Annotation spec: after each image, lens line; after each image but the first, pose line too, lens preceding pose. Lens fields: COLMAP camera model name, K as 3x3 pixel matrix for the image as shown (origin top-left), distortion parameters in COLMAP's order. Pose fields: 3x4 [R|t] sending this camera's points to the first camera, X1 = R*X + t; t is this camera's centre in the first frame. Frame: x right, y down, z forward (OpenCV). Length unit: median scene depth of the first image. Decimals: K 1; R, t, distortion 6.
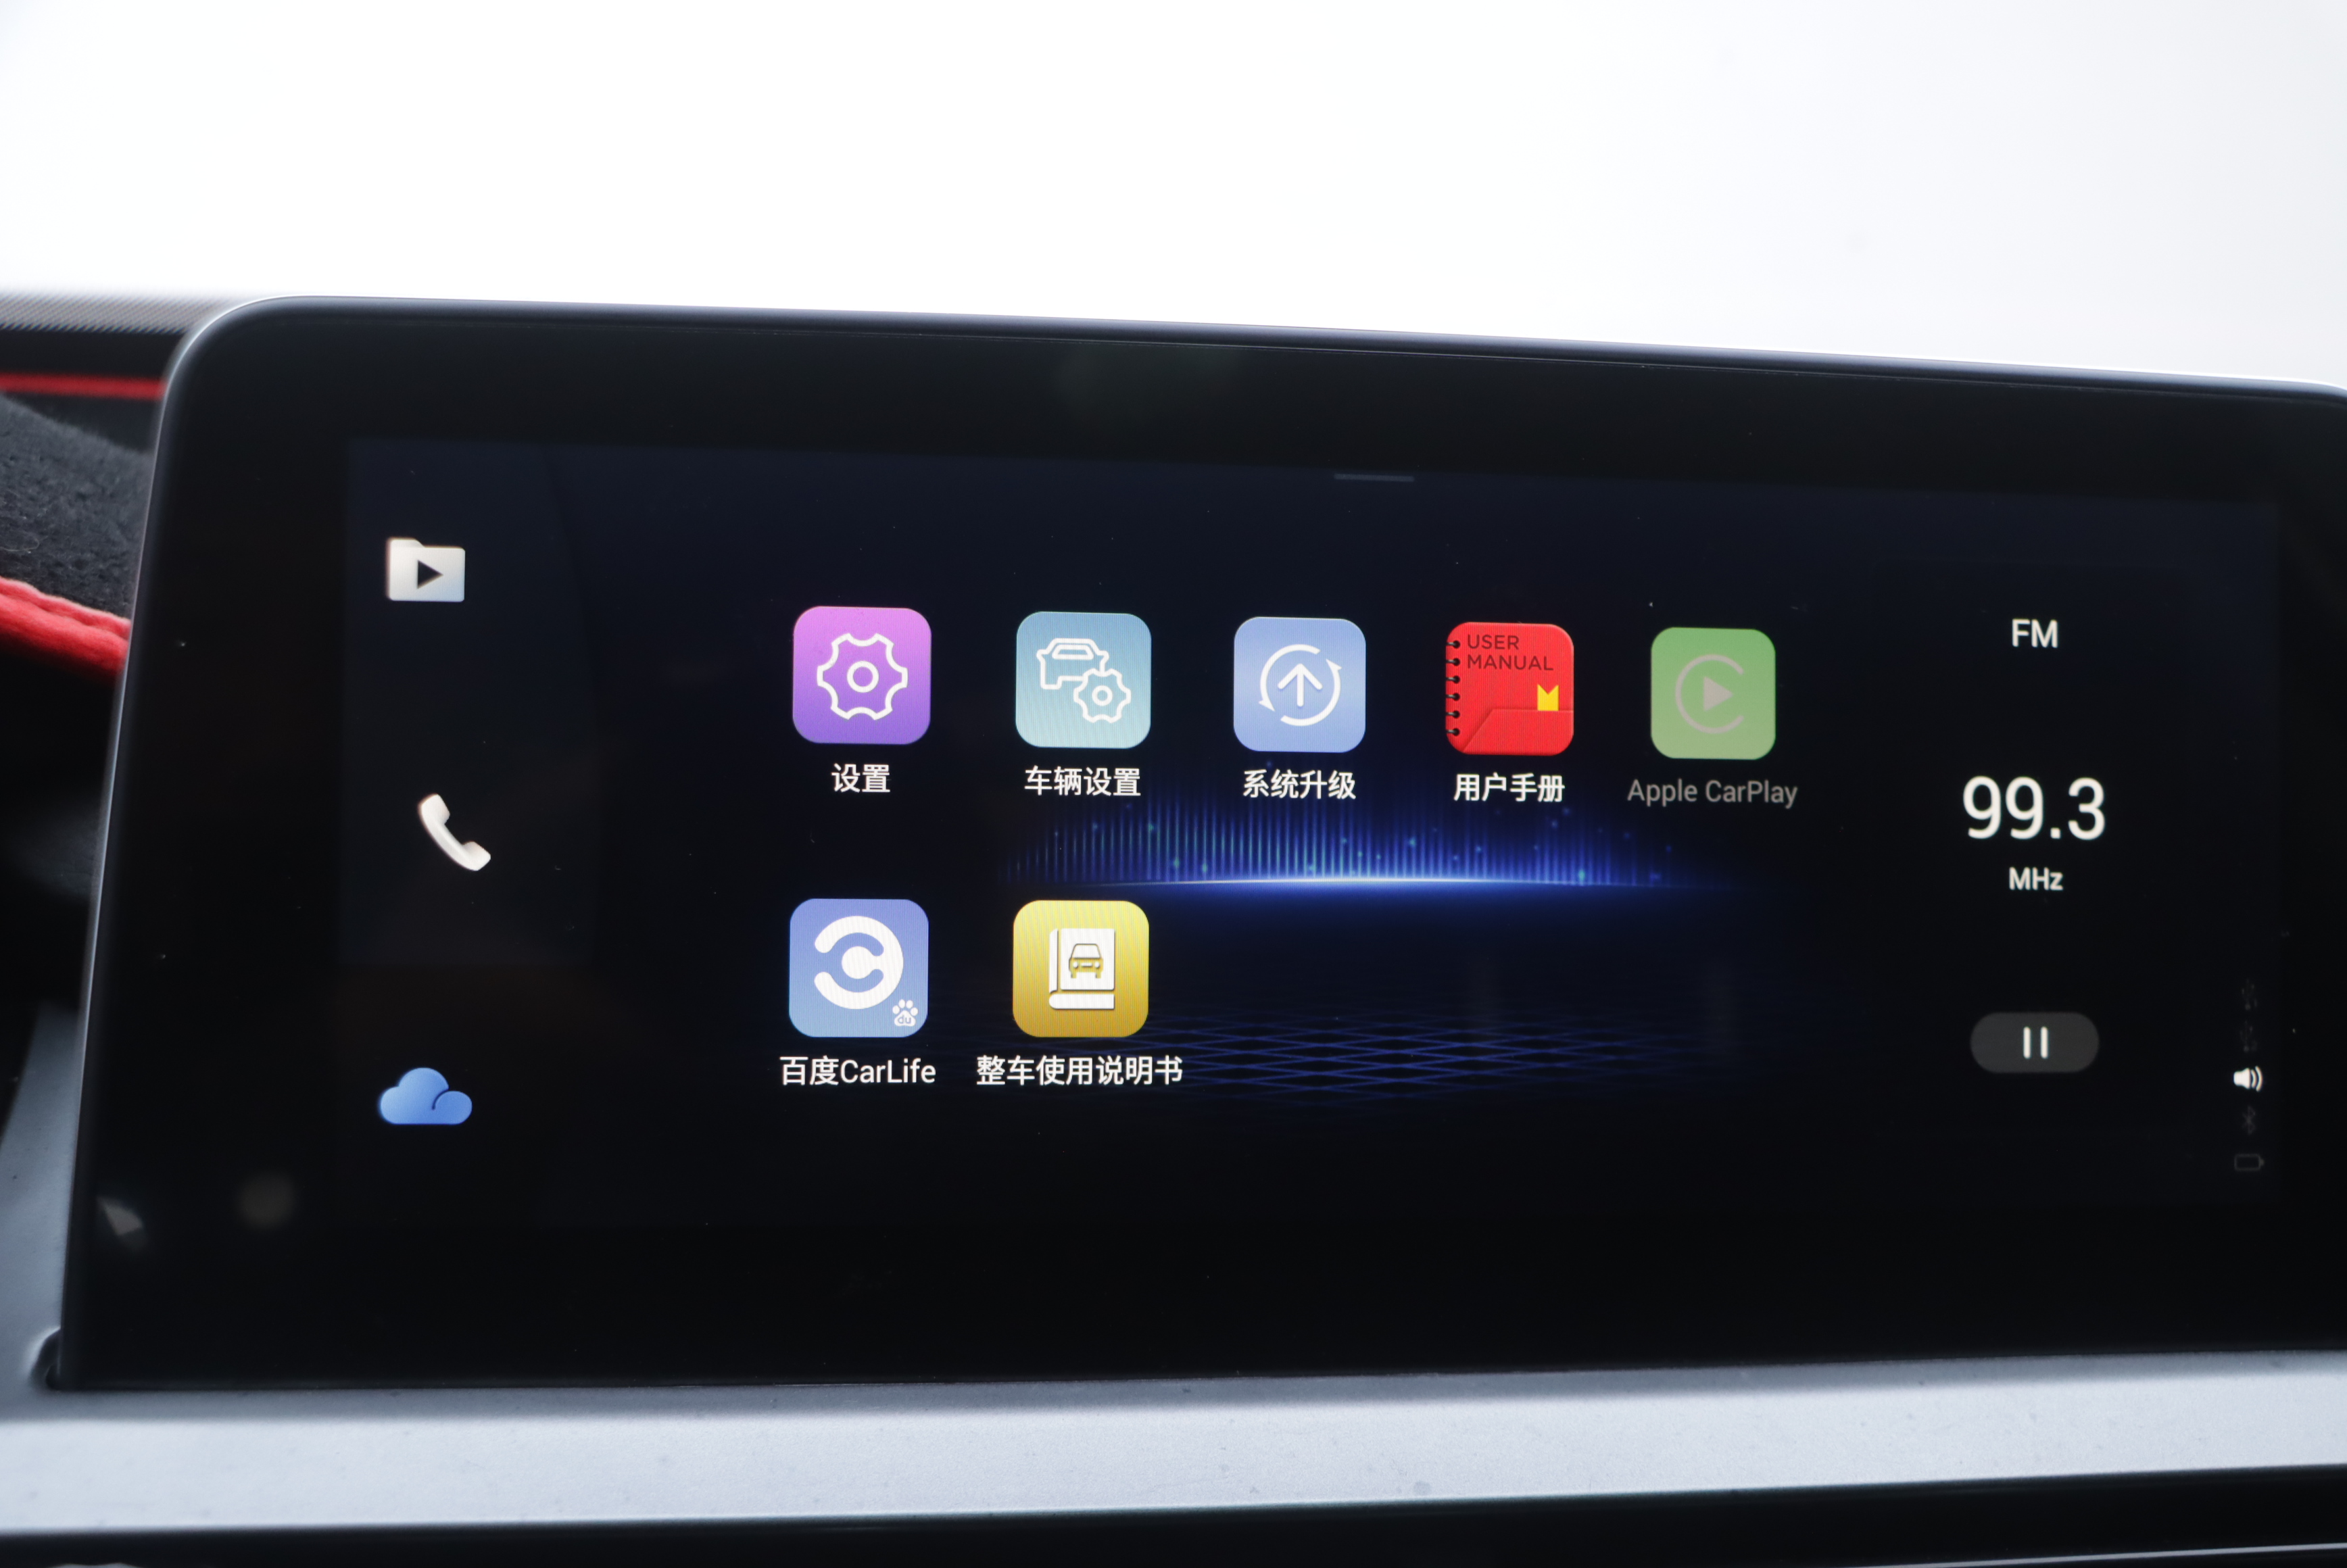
lens RADIAL K [[3103.5, 0, 1282.2], [0, 3103.5, 756.9], [0, 0, 1]] dist [-0.135709, 0.312445]
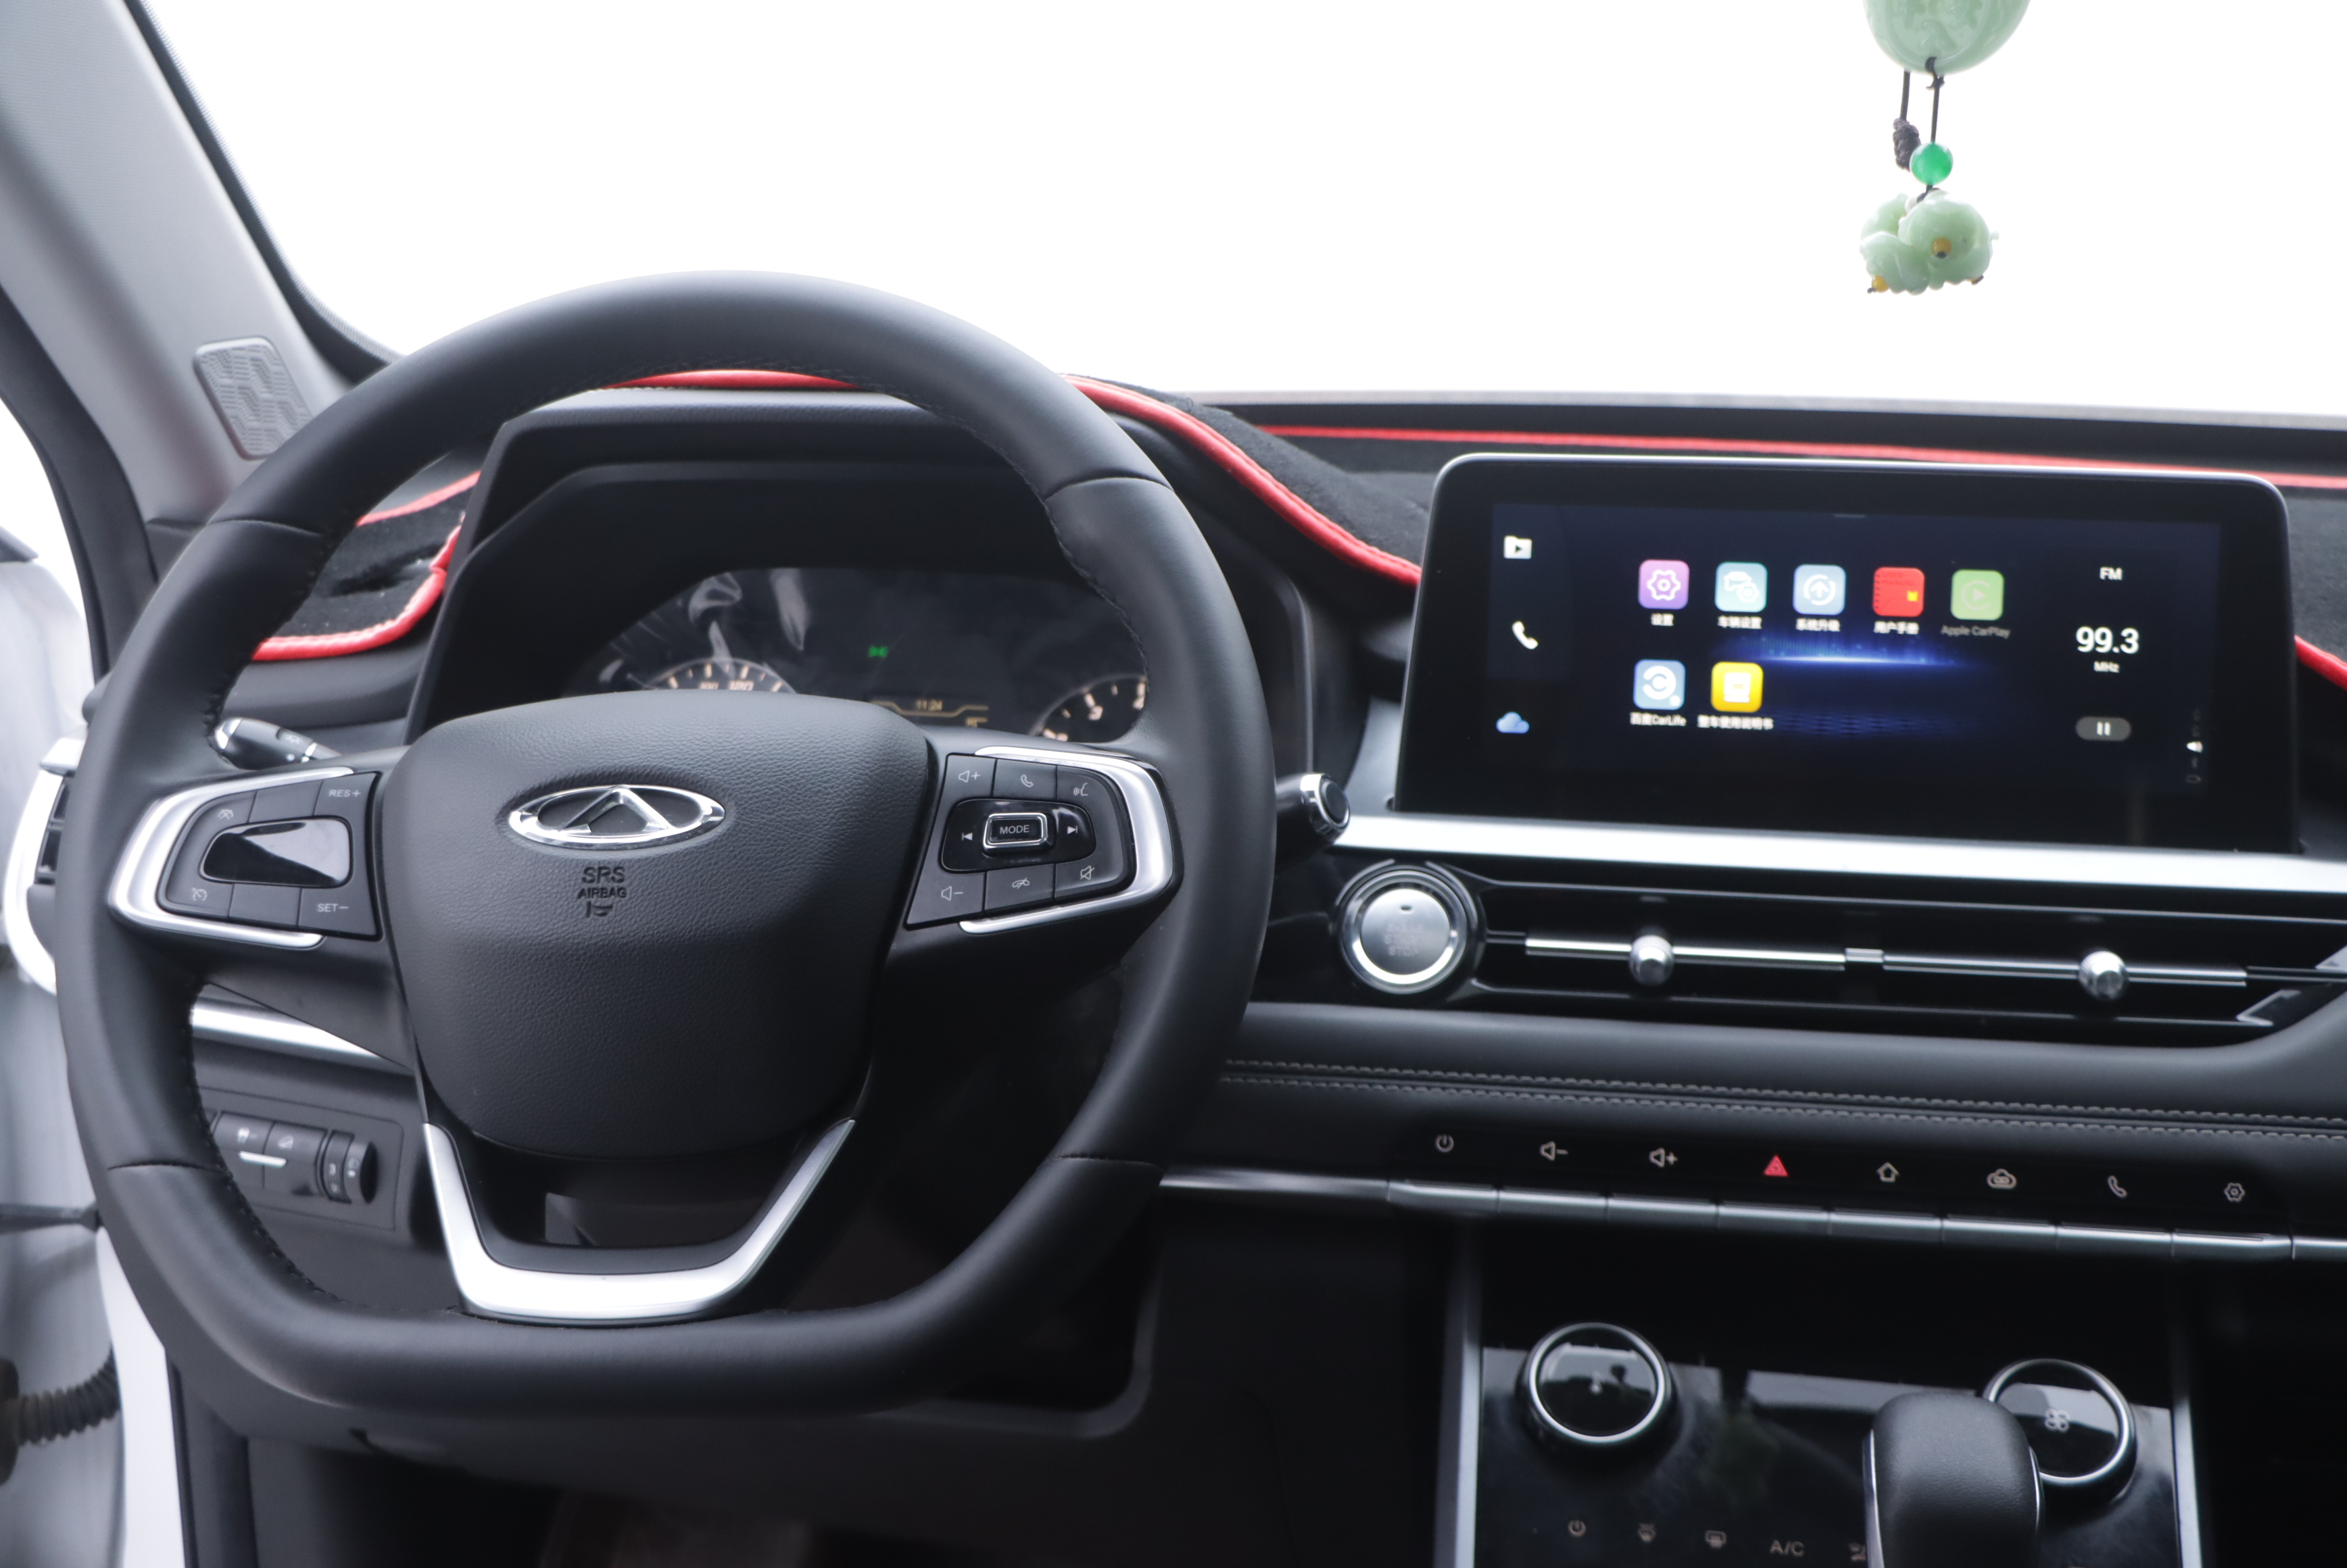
lens RADIAL K [[2786.1, 0, 1190.3], [0, 2786.1, 820.5], [0, 0, 1]] dist [-0.078990, 0.361482]
pose [[0.942396, 0.040294, -0.332063, 0.313679], [-0.018160, 0.997417, 0.069493, 0.020925], [0.334006, -0.059459, 0.940694, -1.581196]]
